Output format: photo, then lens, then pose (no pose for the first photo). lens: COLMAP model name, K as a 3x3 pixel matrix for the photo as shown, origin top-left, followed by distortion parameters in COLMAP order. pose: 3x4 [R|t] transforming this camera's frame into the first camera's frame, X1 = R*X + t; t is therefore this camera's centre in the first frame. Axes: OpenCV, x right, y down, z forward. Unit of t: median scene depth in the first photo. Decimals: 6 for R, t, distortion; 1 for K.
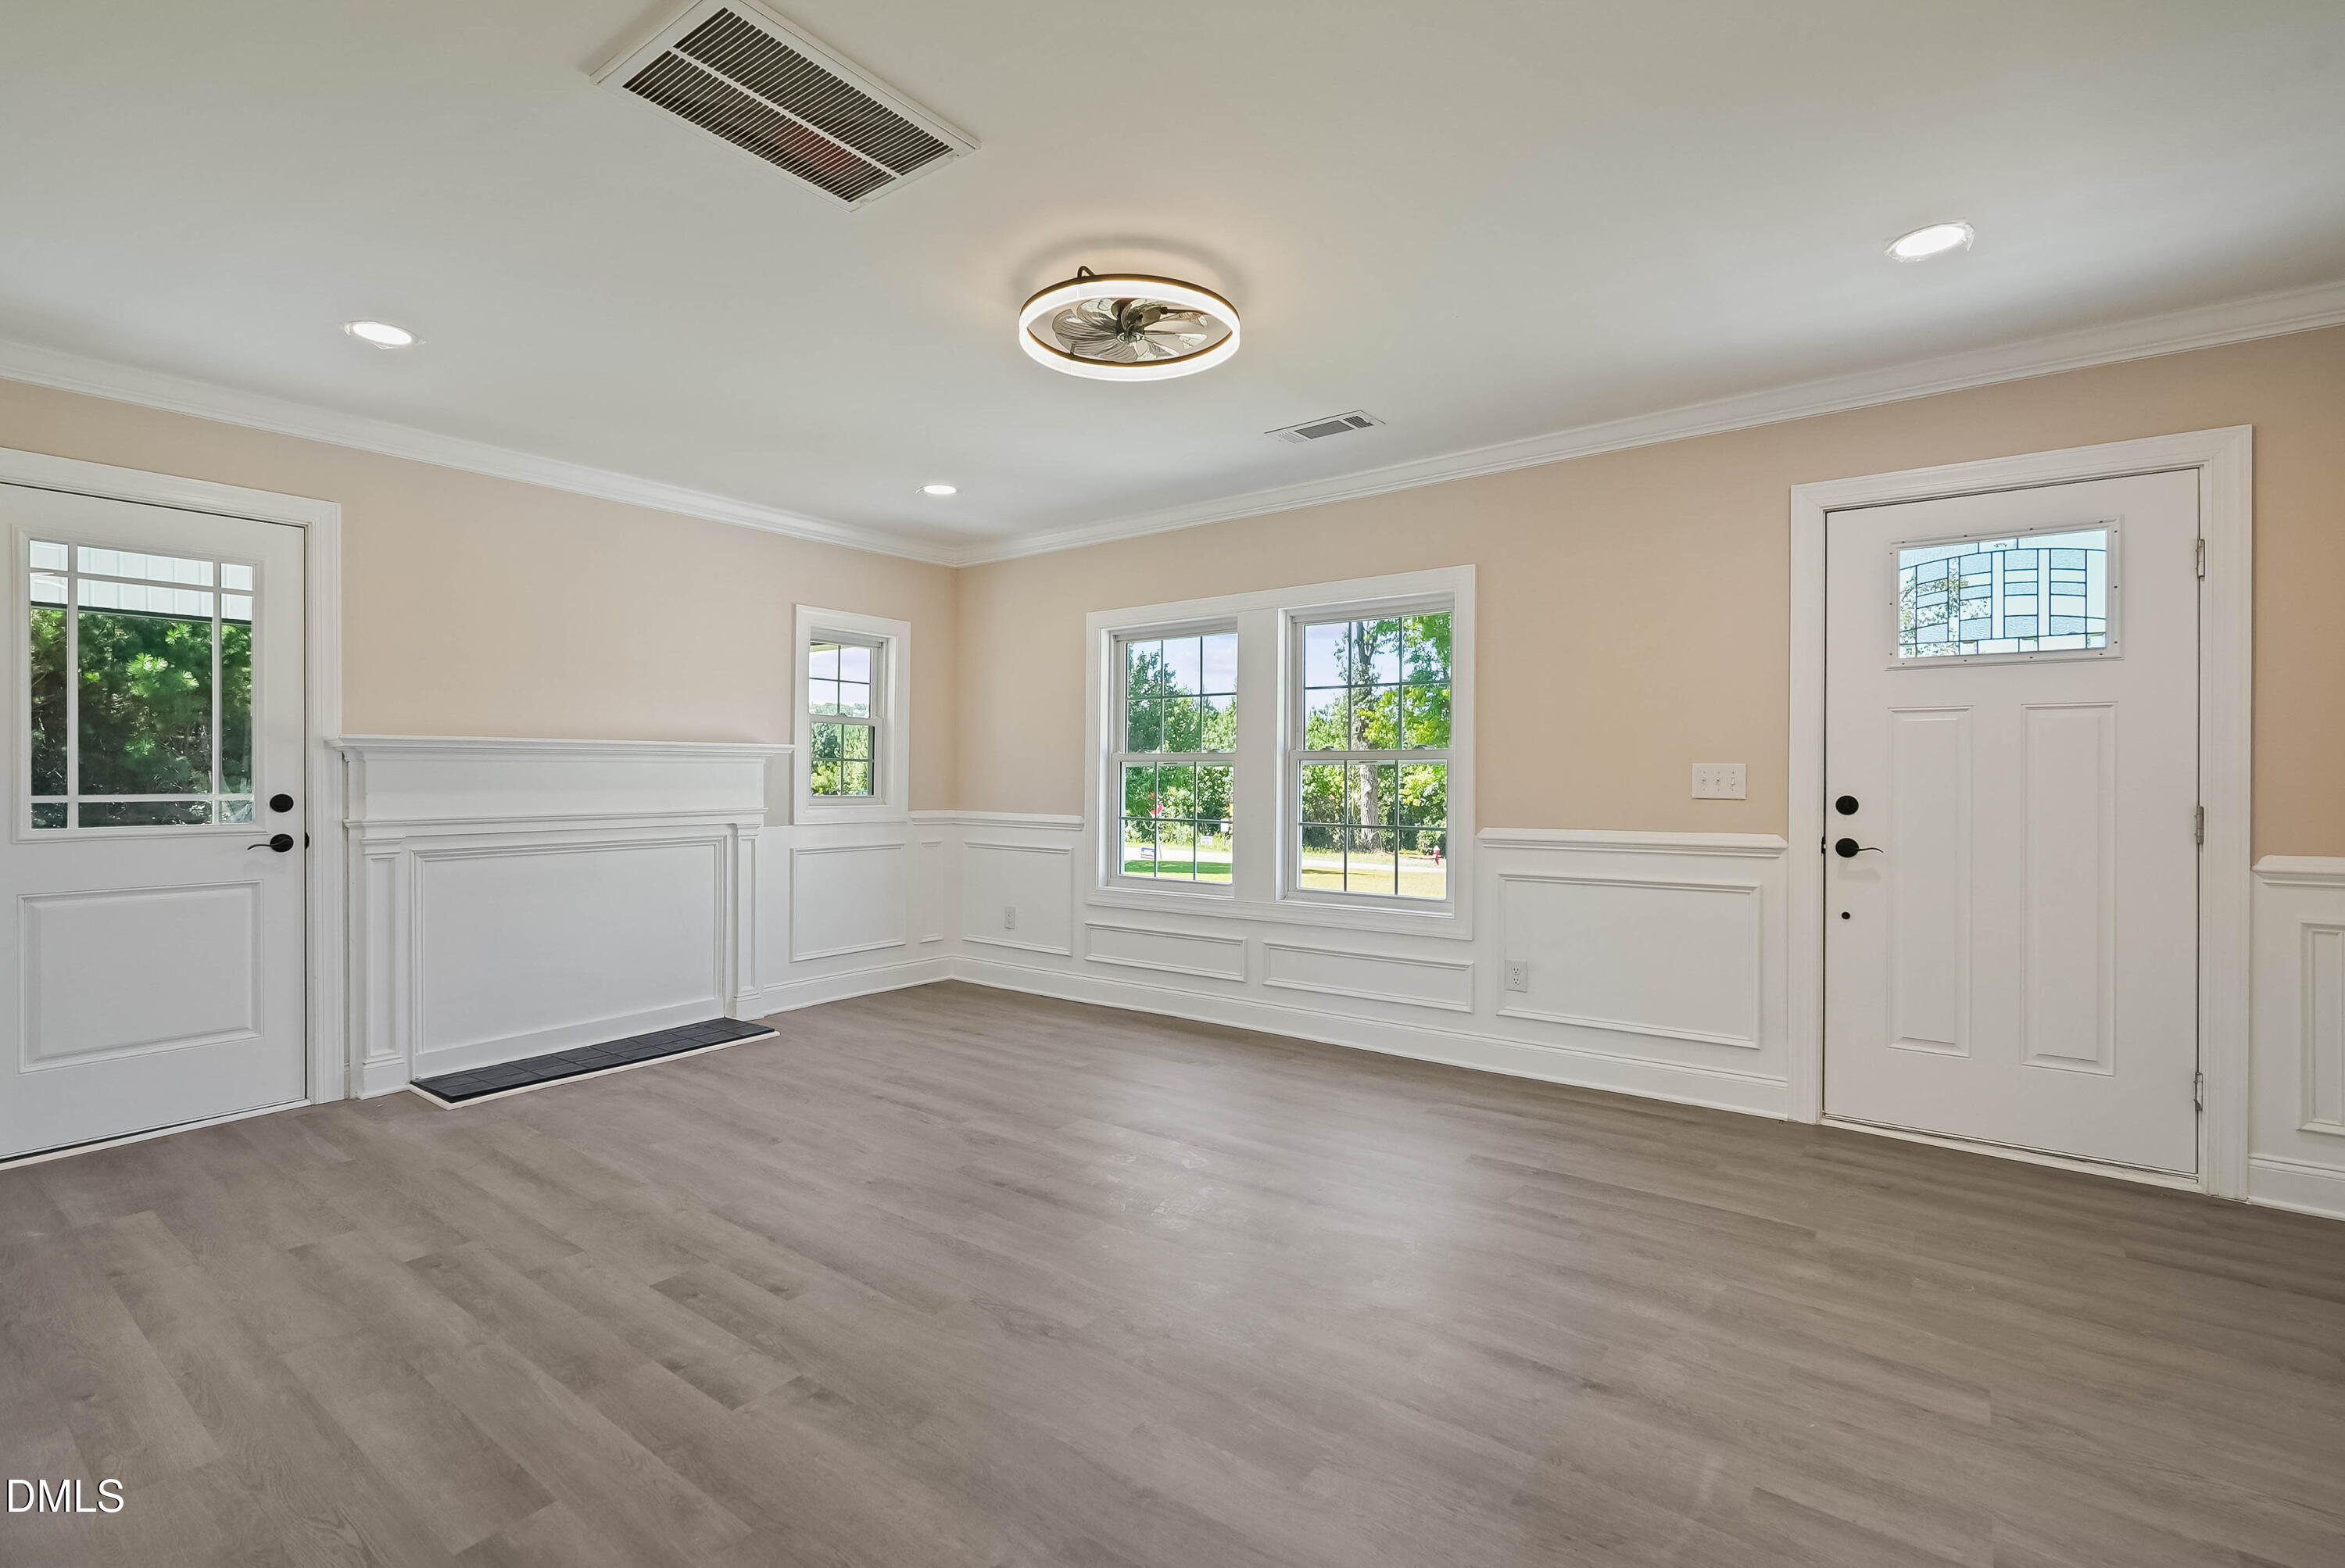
lens RADIAL K [[1064.4, 0, 1170.5], [0, 1064.4, 784.2], [0, 0, 1]] dist [-0.008299, 0.001920]
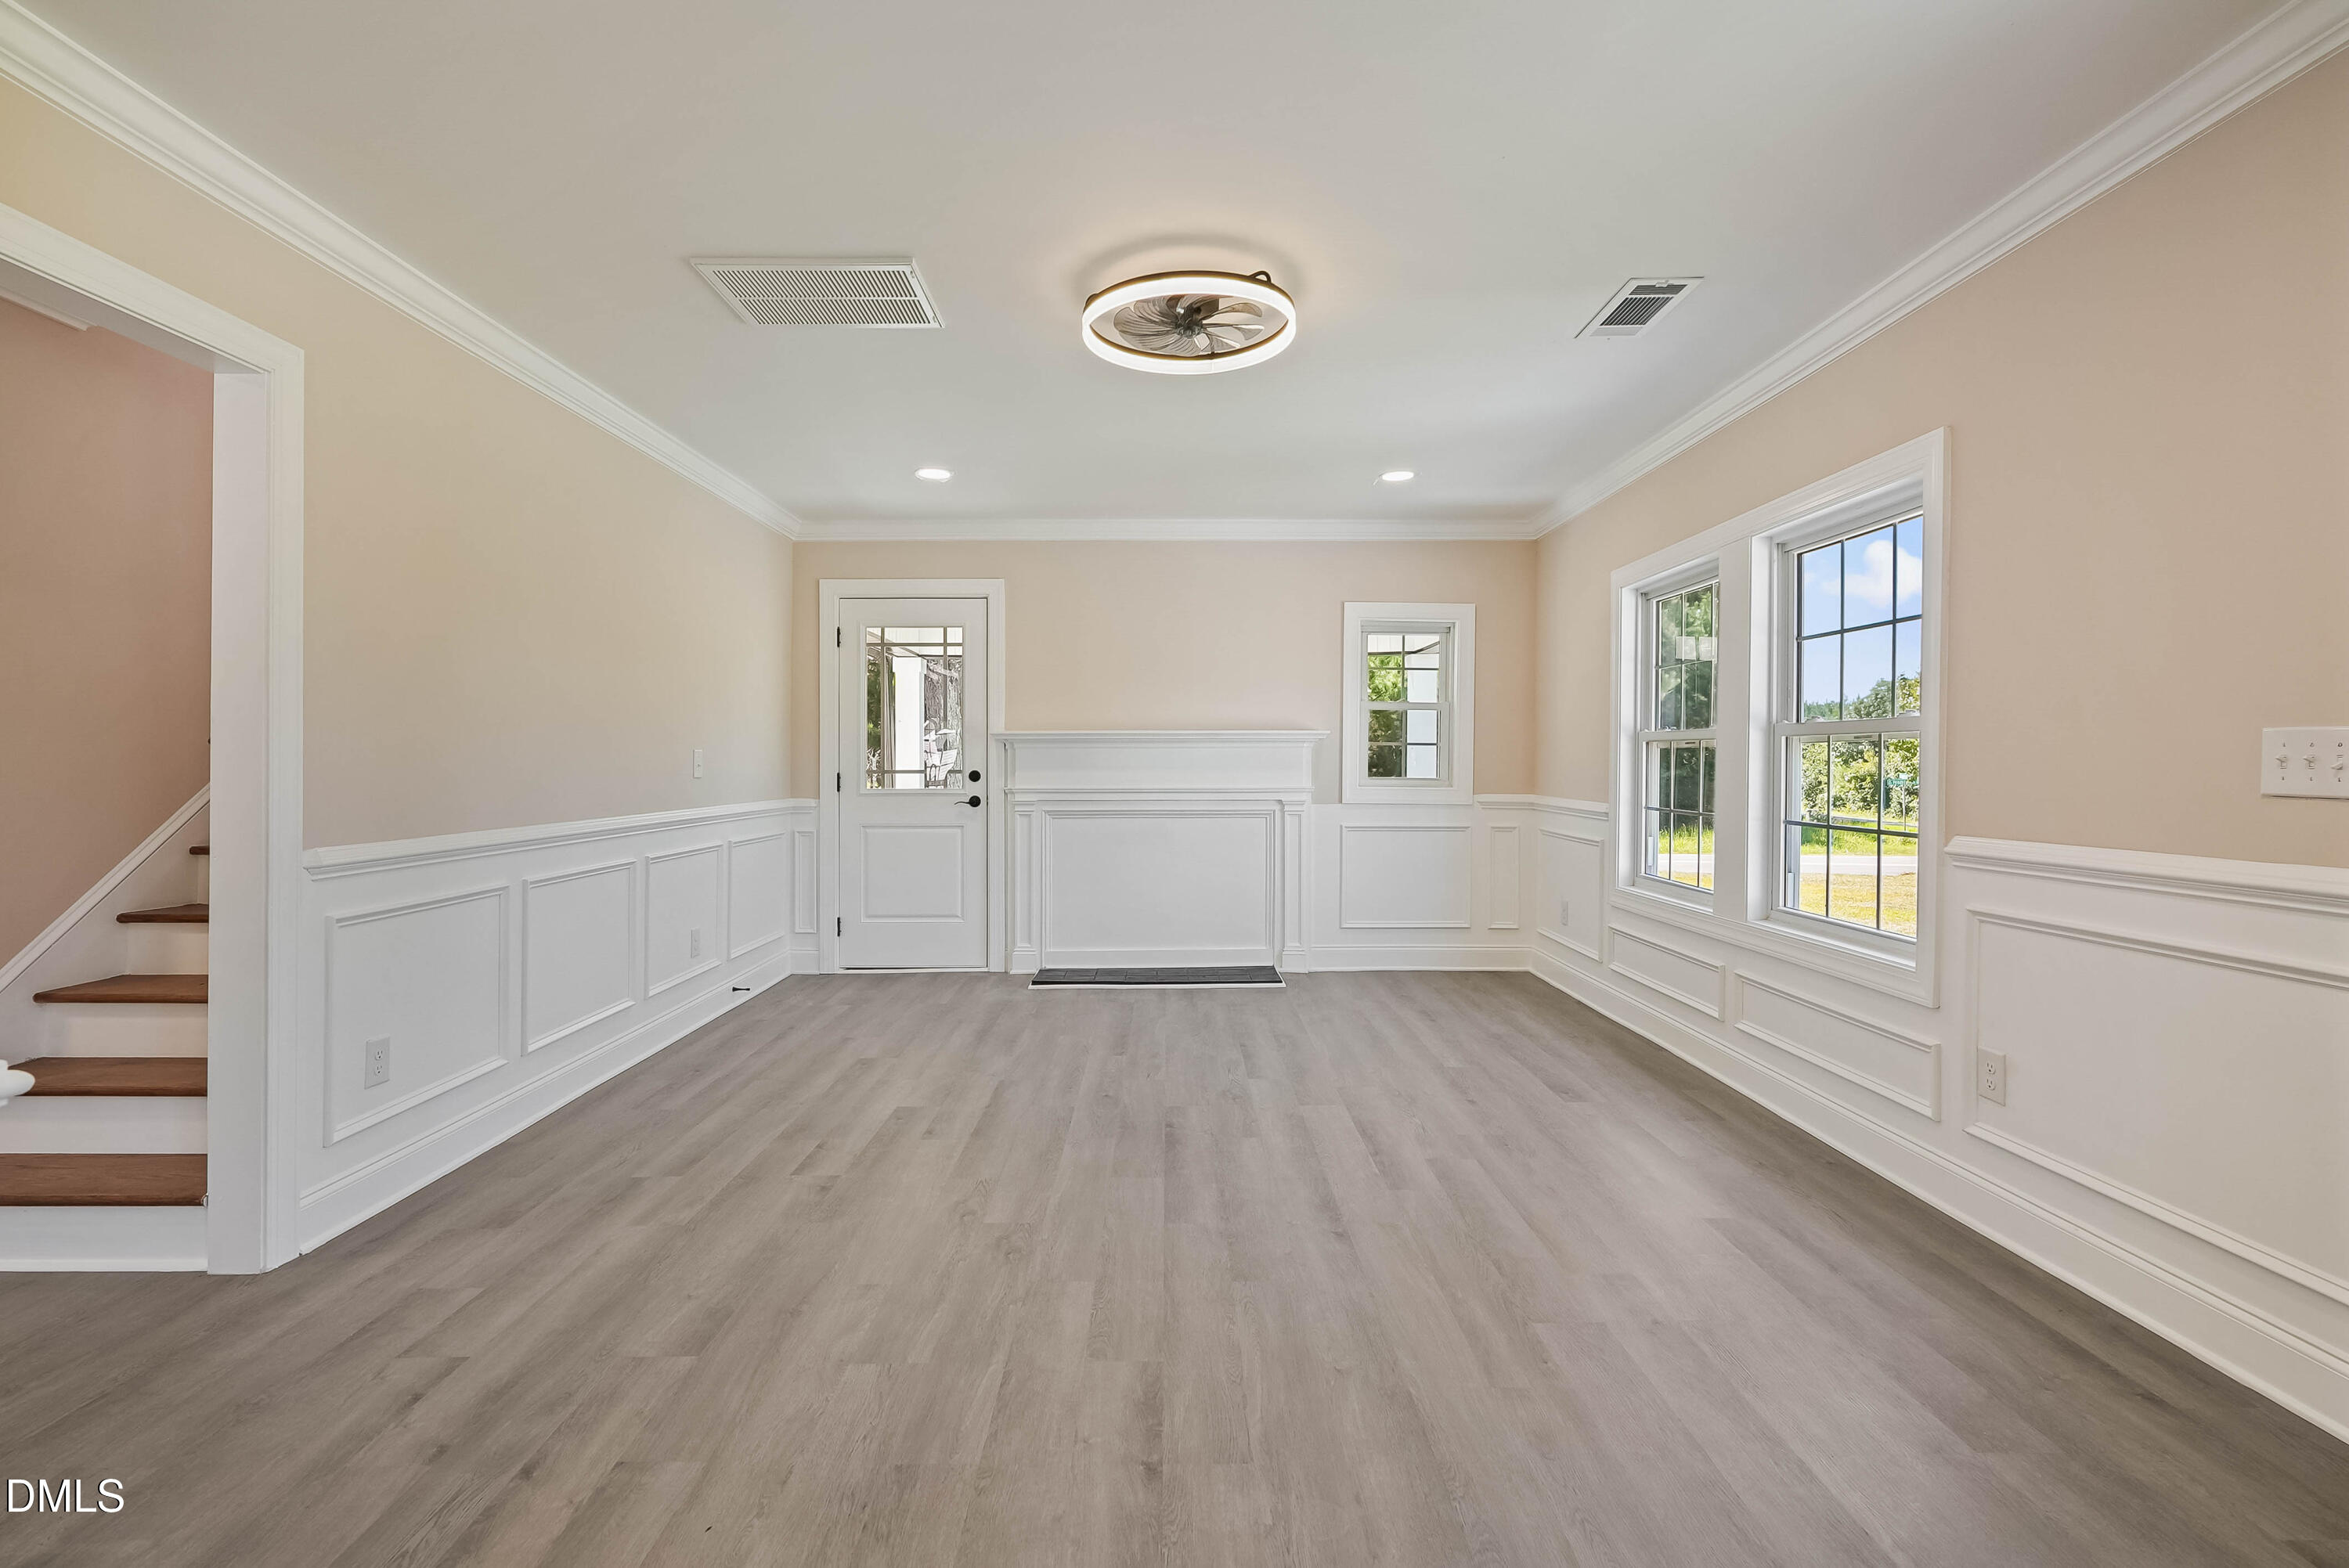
lens RADIAL K [[1066.1, 0, 1169.2], [0, 1066.1, 771.3], [0, 0, 1]] dist [-0.008299, 0.001920]
pose [[0.605501, 0.006696, -0.795816, 0.558513], [-0.006597, 0.999972, 0.003395, 0.003419], [0.795817, 0.003194, 0.605529, 0.256105]]
